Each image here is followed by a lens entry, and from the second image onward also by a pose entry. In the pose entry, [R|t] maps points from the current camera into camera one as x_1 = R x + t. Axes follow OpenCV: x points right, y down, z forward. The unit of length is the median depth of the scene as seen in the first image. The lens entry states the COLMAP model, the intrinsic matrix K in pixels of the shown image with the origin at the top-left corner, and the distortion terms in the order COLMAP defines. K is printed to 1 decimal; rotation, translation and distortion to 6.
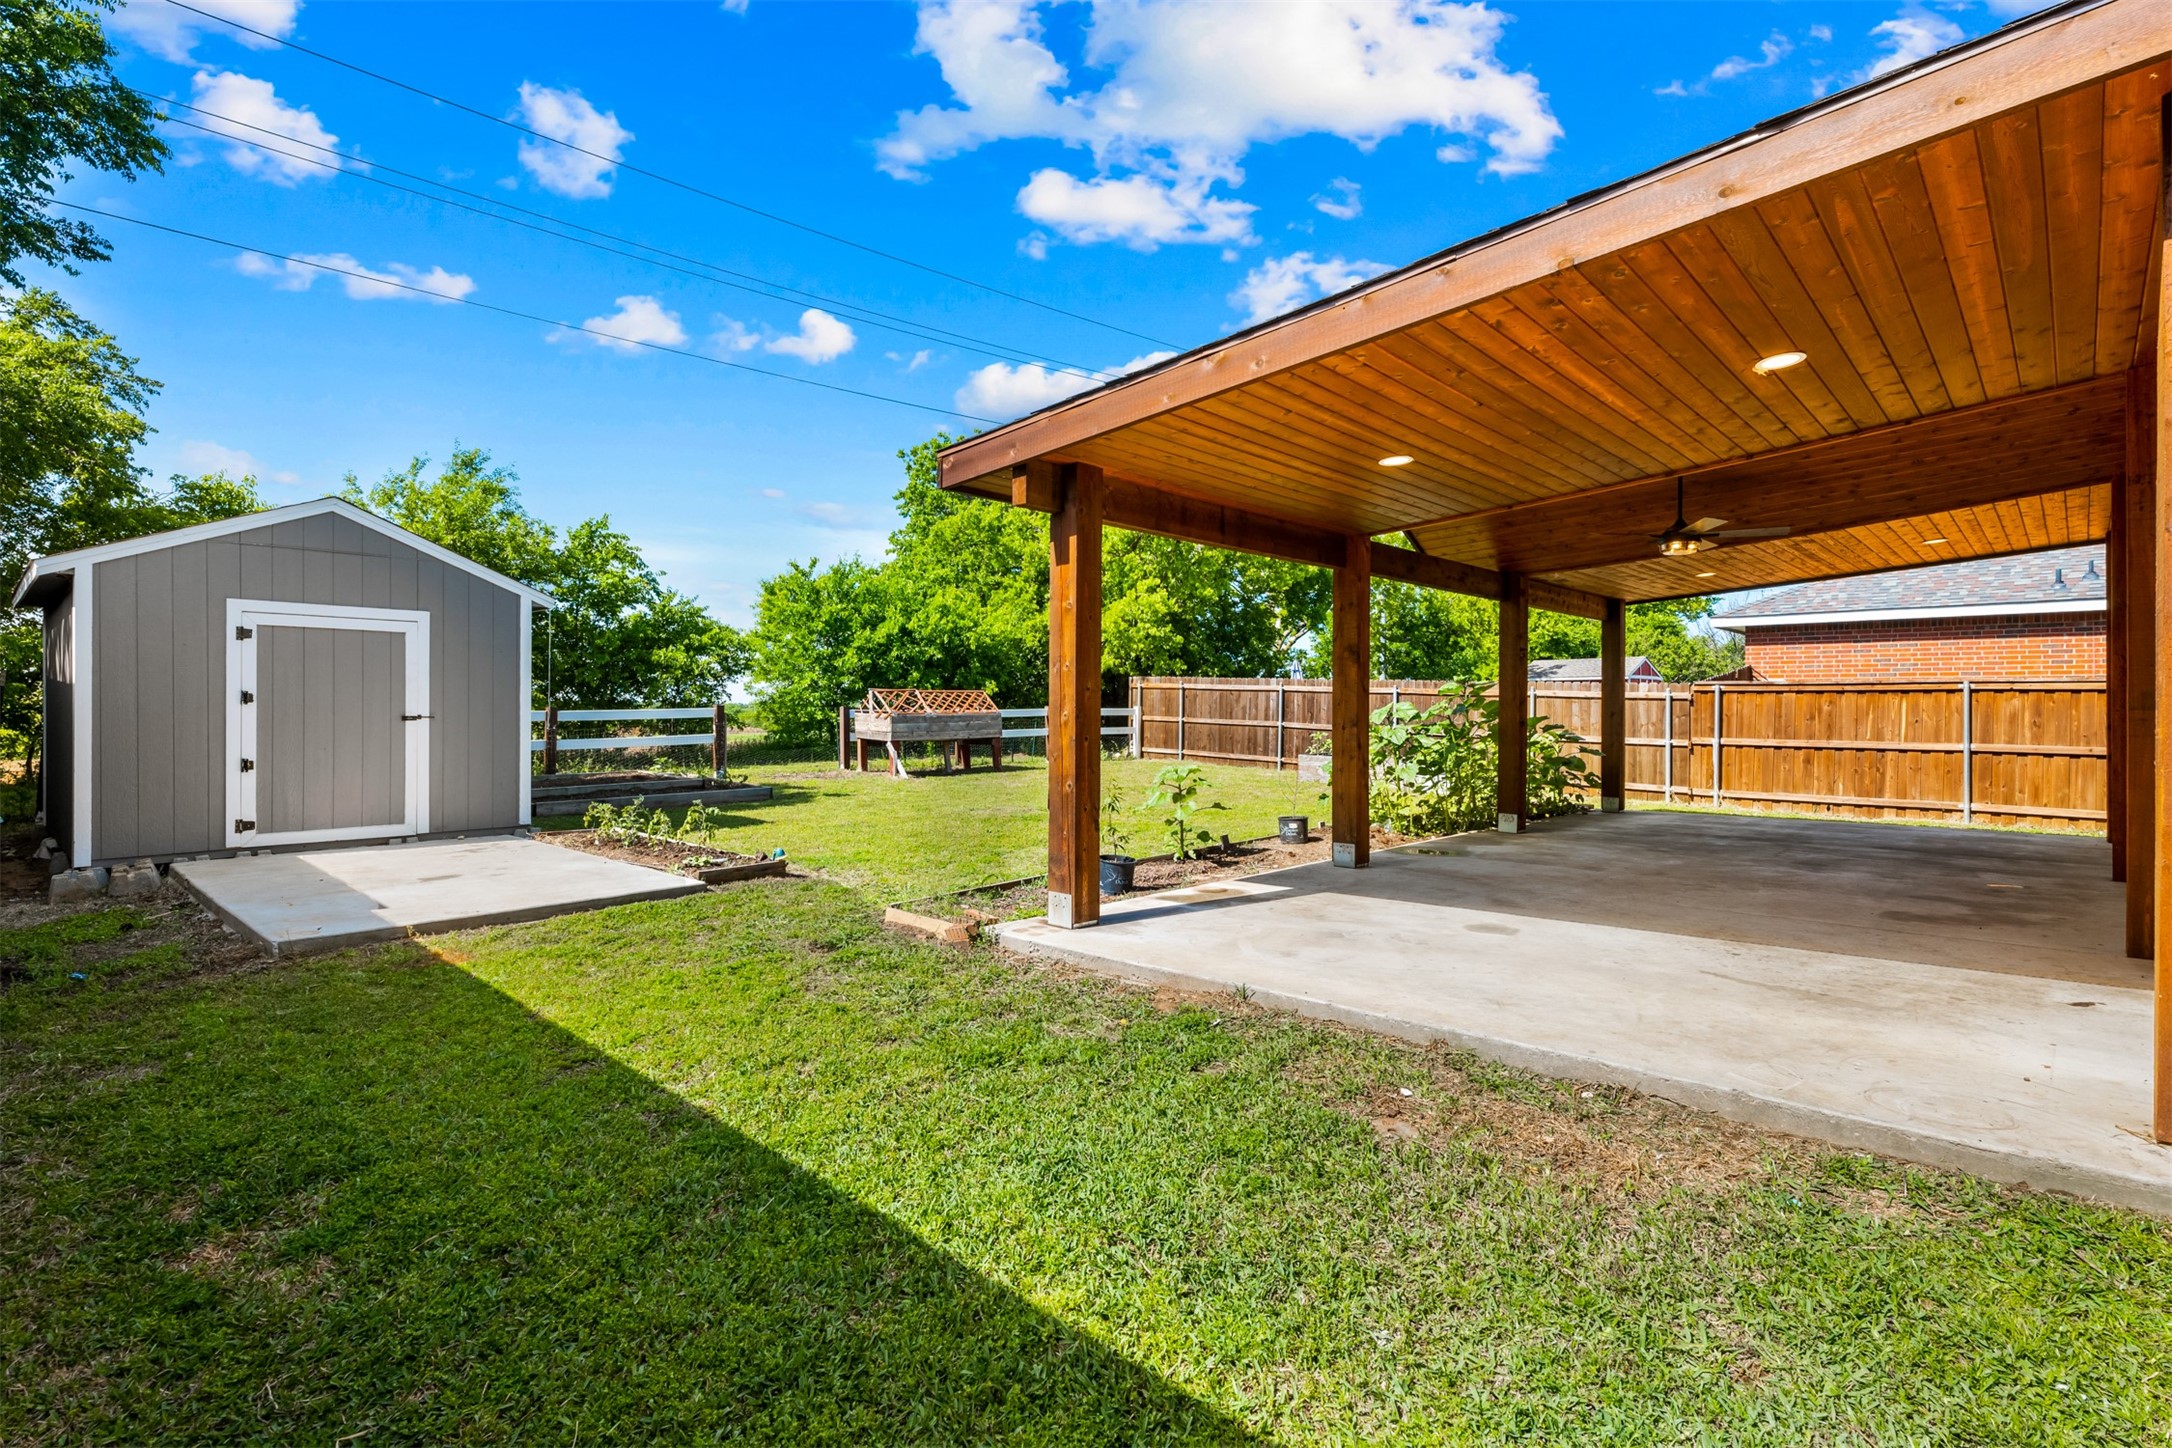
lens RADIAL K [[1009.8, 0, 1088.6], [0, 1009.8, 714.5], [0, 0, 1]] dist [0.002436, 0.000184]
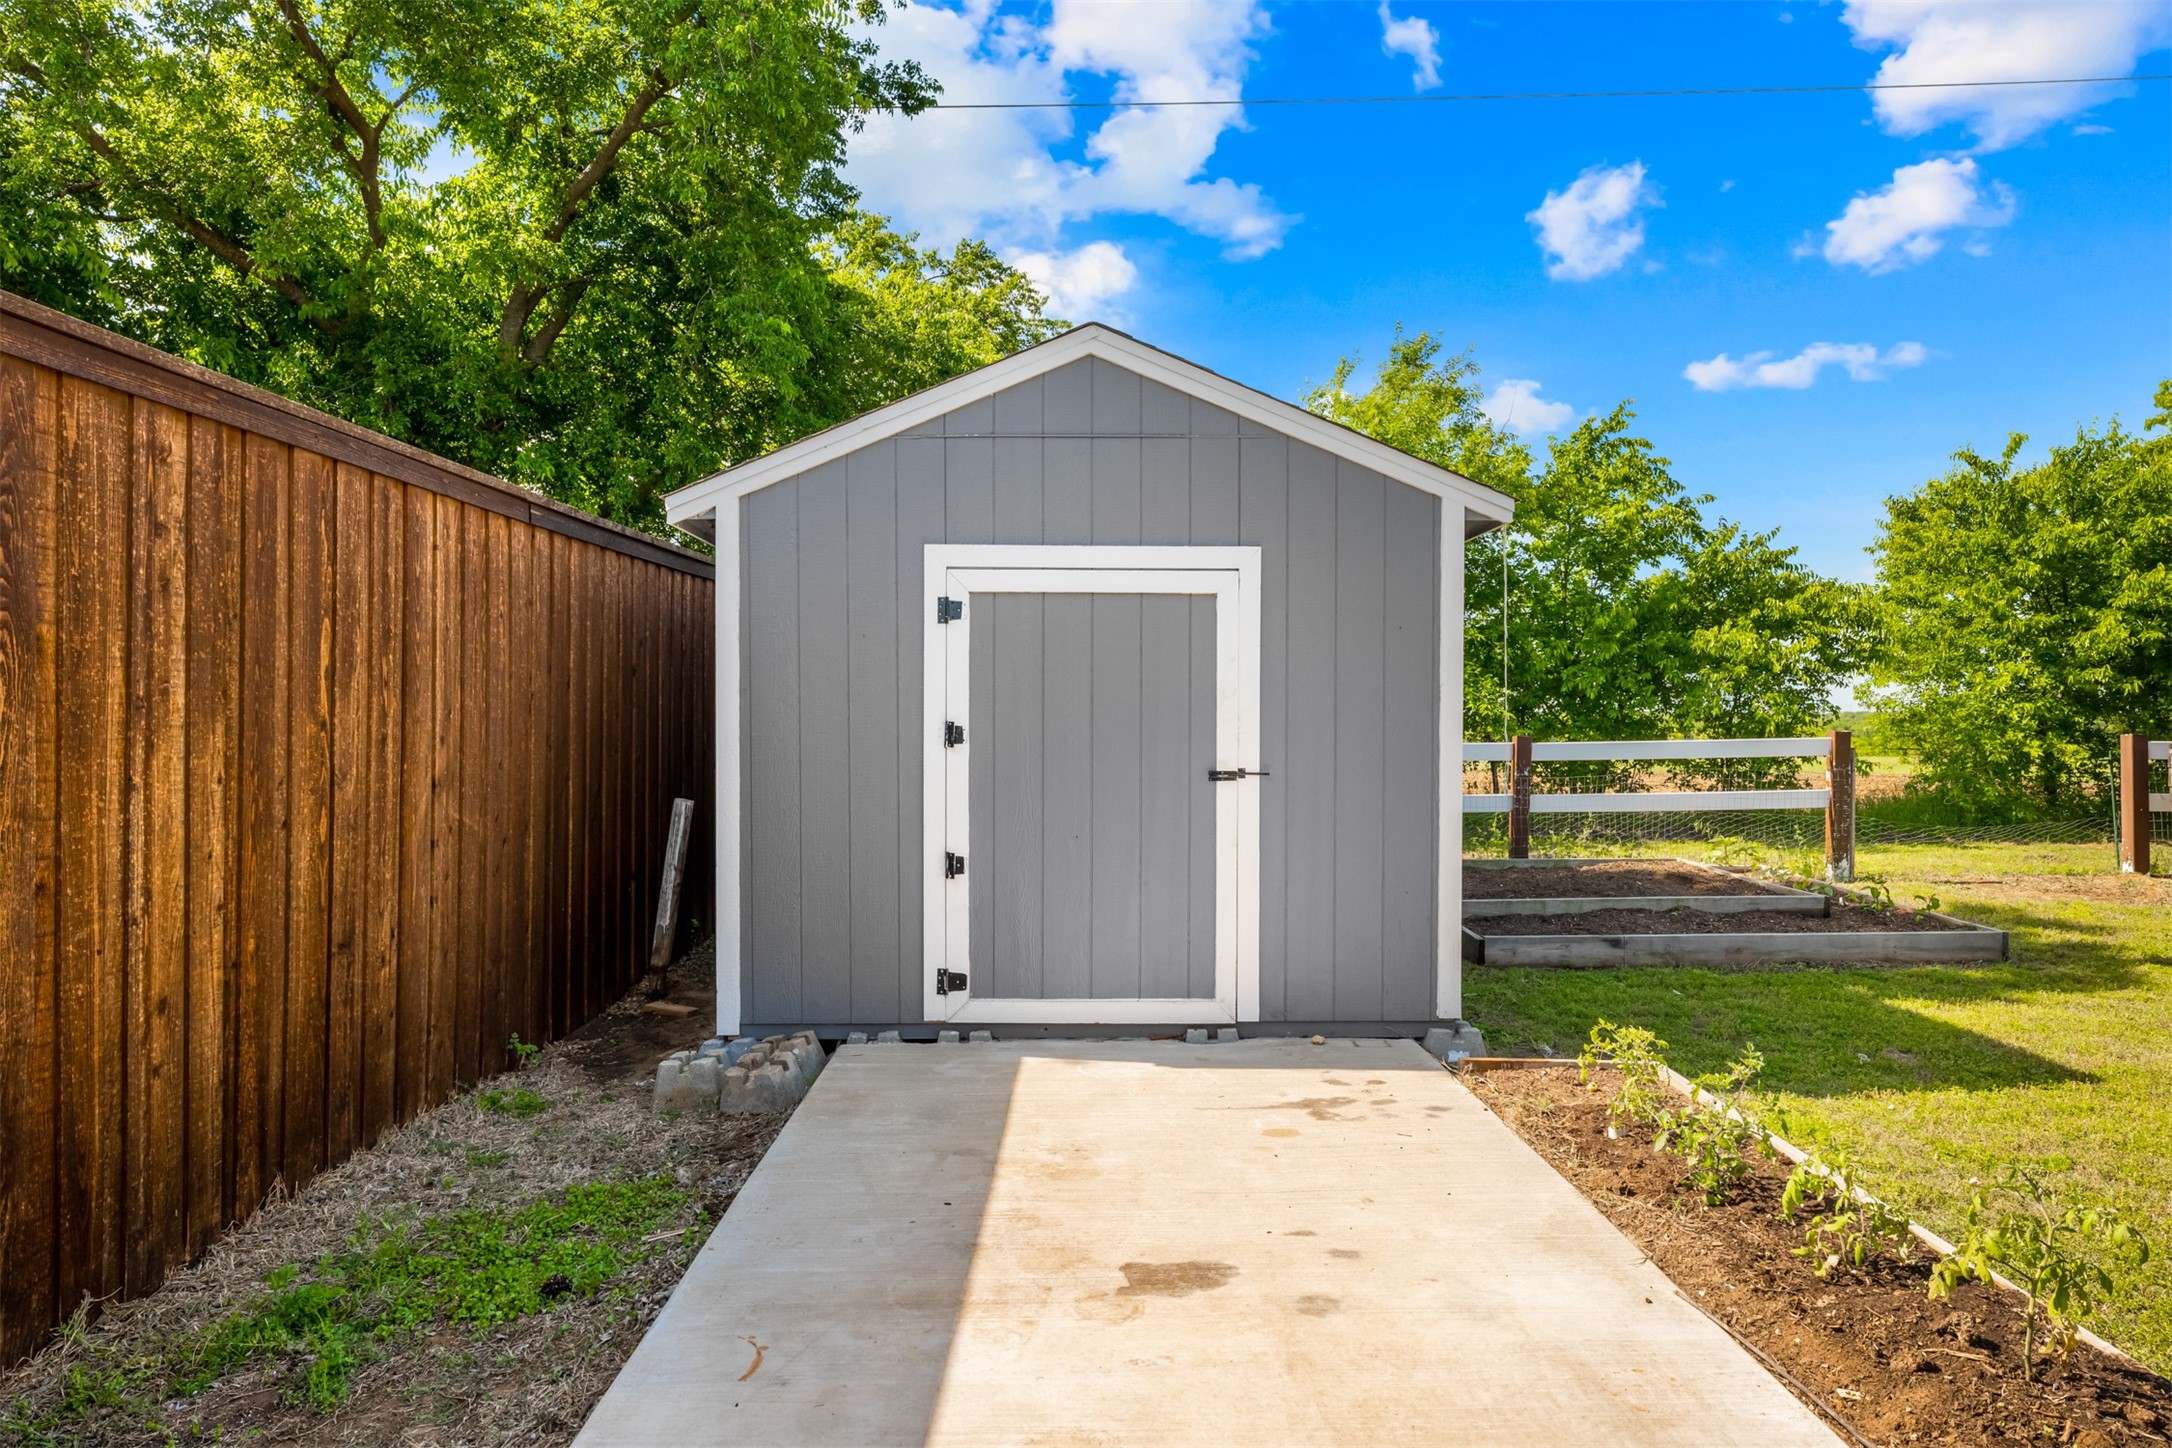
lens RADIAL K [[1269.4, 0, 1086.0], [0, 1269.4, 724.0], [0, 0, 1]] dist [0.003038, 0.002725]
pose [[0.674204, 0.002811, -0.738539, -0.137861], [-0.005150, 0.999986, -0.000895, -0.009759], [0.738527, 0.004407, 0.674210, 0.274316]]
